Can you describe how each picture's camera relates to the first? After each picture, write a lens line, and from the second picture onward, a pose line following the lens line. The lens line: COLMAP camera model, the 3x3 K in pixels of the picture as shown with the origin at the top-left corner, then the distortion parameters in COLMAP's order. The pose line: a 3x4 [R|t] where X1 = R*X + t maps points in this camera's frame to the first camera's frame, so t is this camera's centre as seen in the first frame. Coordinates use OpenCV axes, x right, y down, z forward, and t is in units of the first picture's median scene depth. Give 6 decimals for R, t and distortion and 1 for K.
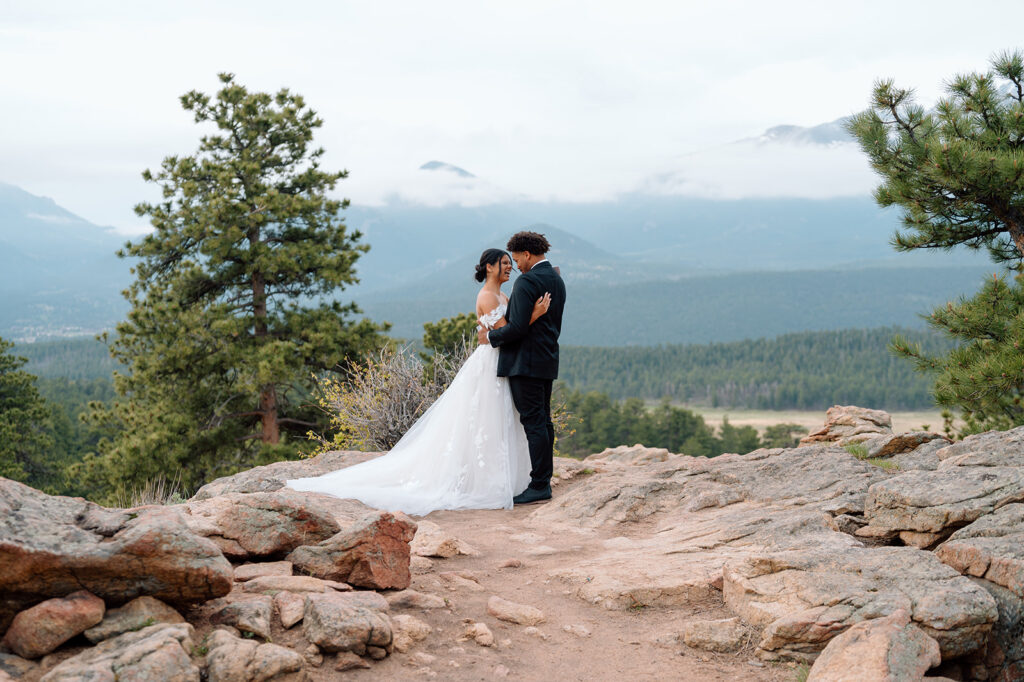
lens RADIAL K [[1438.3, 0, 537.5], [0, 1438.3, 360.2], [0, 0, 1]] dist [-0.001398, -0.029527]
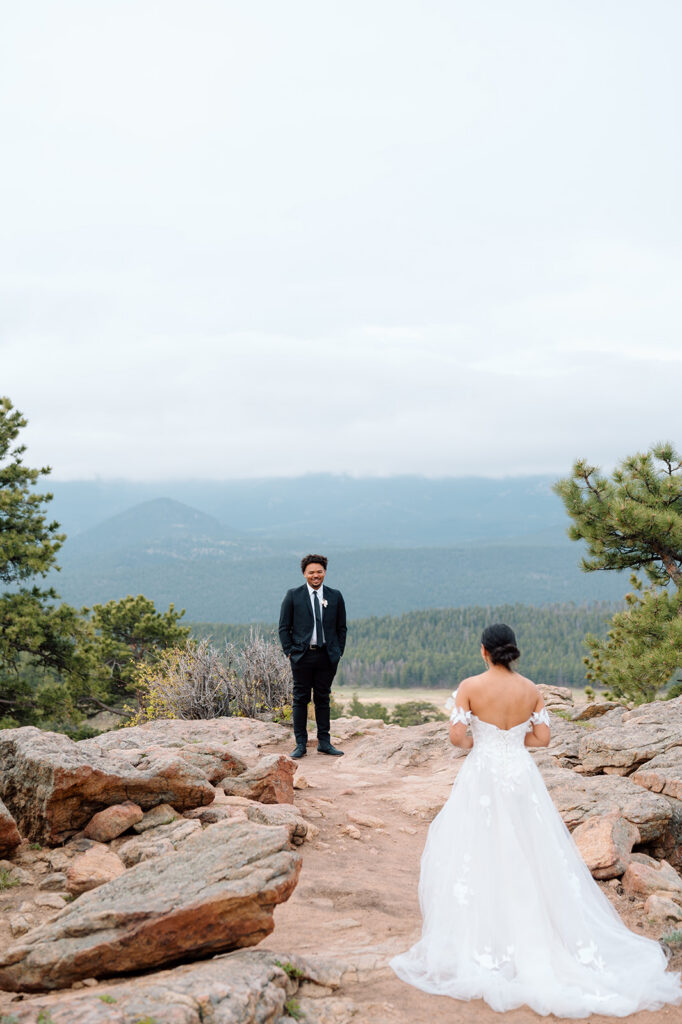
lens RADIAL K [[1469.4, 0, 341.0], [0, 1469.4, 512.0], [0, 0, 1]] dist [-0.000972, -0.022869]
pose [[0.992069, 0.012548, 0.125070, -0.137423], [-0.001904, 0.996391, -0.084856, -0.010834], [-0.125683, 0.083945, 0.988513, -0.325519]]
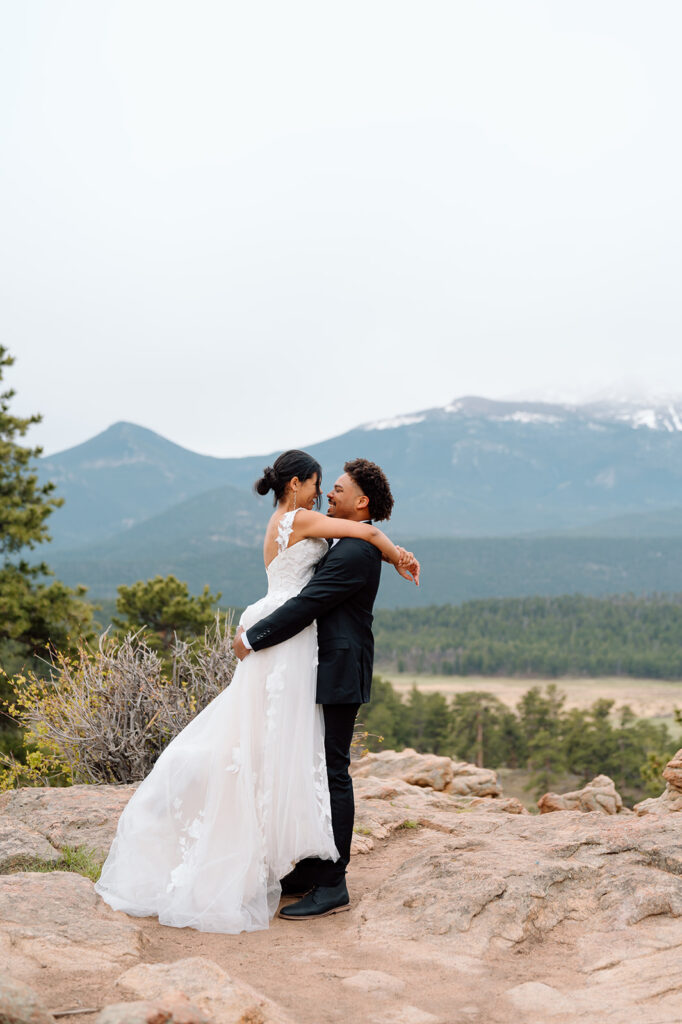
lens RADIAL K [[1426.2, 0, 369.7], [0, 1426.2, 513.7], [0, 0, 1]] dist [0.004650, 0.020995]
pose [[0.994537, 0.021895, 0.102058, -0.049439], [-0.014020, 0.996913, -0.077249, -0.014835], [-0.103434, 0.075396, 0.991775, 0.283422]]
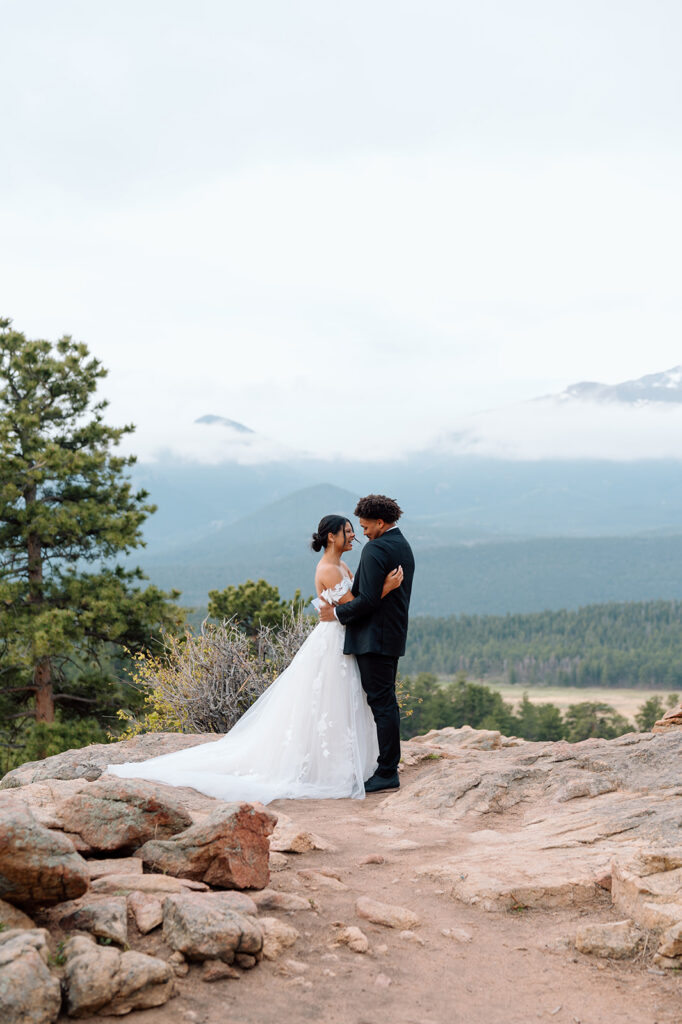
lens RADIAL K [[1558.7, 0, 387.7], [0, 1558.7, 551.6], [0, 0, 1]] dist [-0.000787, 0.020538]
pose [[0.999000, 0.009420, 0.043700, -0.034265], [-0.007170, 0.998655, -0.051343, -0.001663], [-0.044125, 0.050979, 0.997724, 0.004006]]
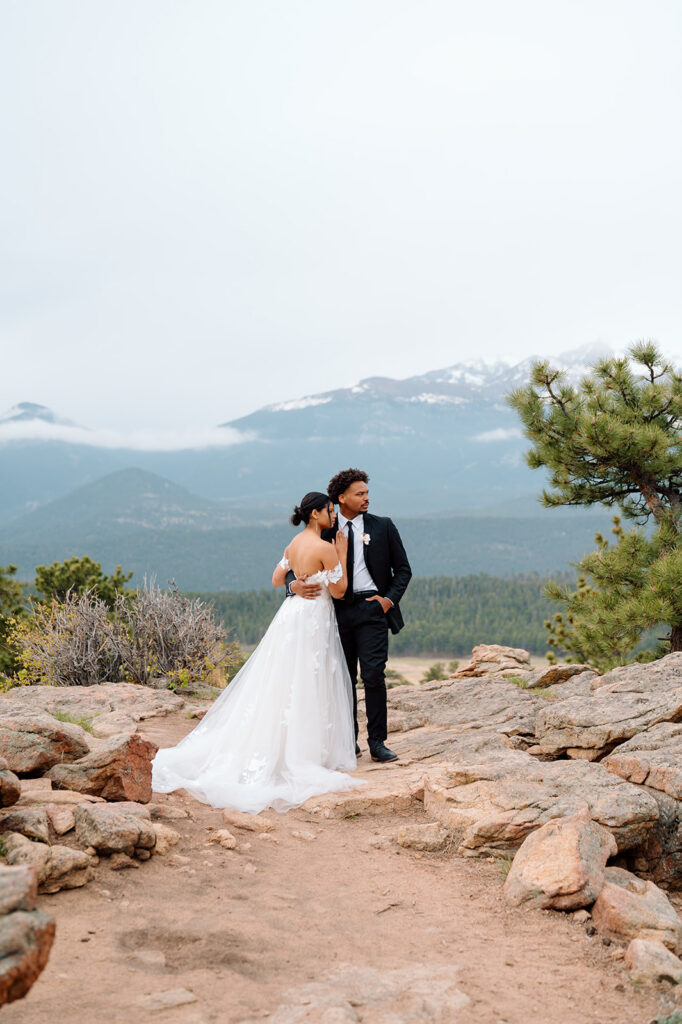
lens RADIAL K [[1438.3, 0, 354.4], [0, 1438.3, 507.4], [0, 0, 1]] dist [-0.001398, -0.029527]
pose [[0.987772, 0.016179, 0.155066, -0.064199], [-0.005539, 0.997615, -0.068800, 0.002983], [-0.155809, 0.067099, 0.985506, -0.086172]]
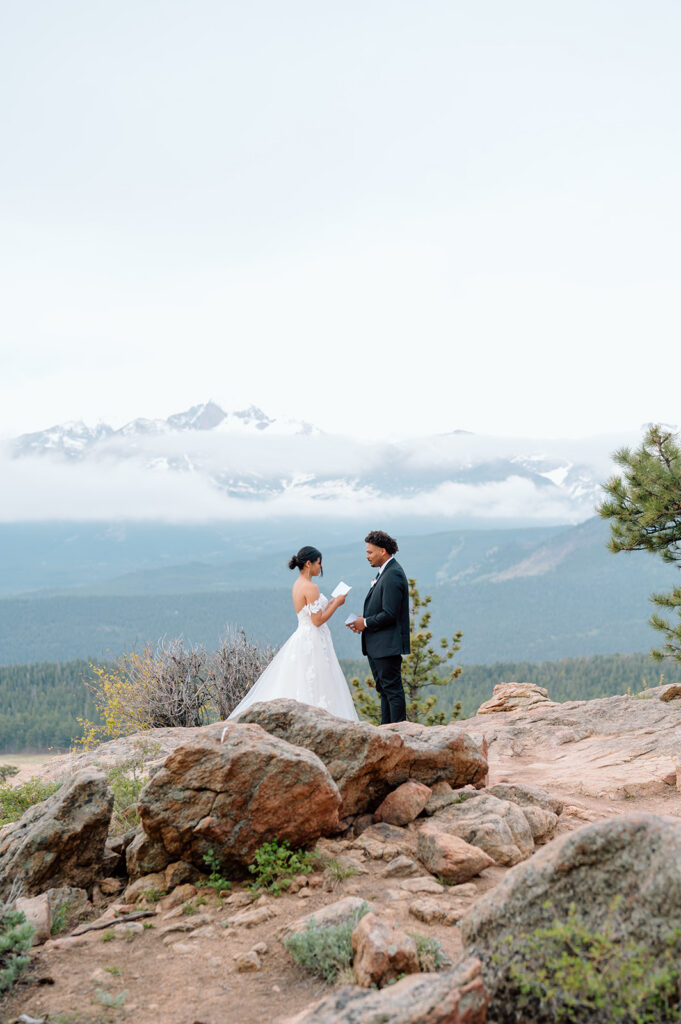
lens RADIAL K [[1588.7, 0, 340.7], [0, 1588.7, 570.0], [0, 0, 1]] dist [0.000275, -0.004044]
pose [[0.915838, 0.003541, 0.401532, -0.470050], [0.029174, 0.996732, -0.075332, 0.034858], [-0.400486, 0.080706, 0.912742, -0.181971]]
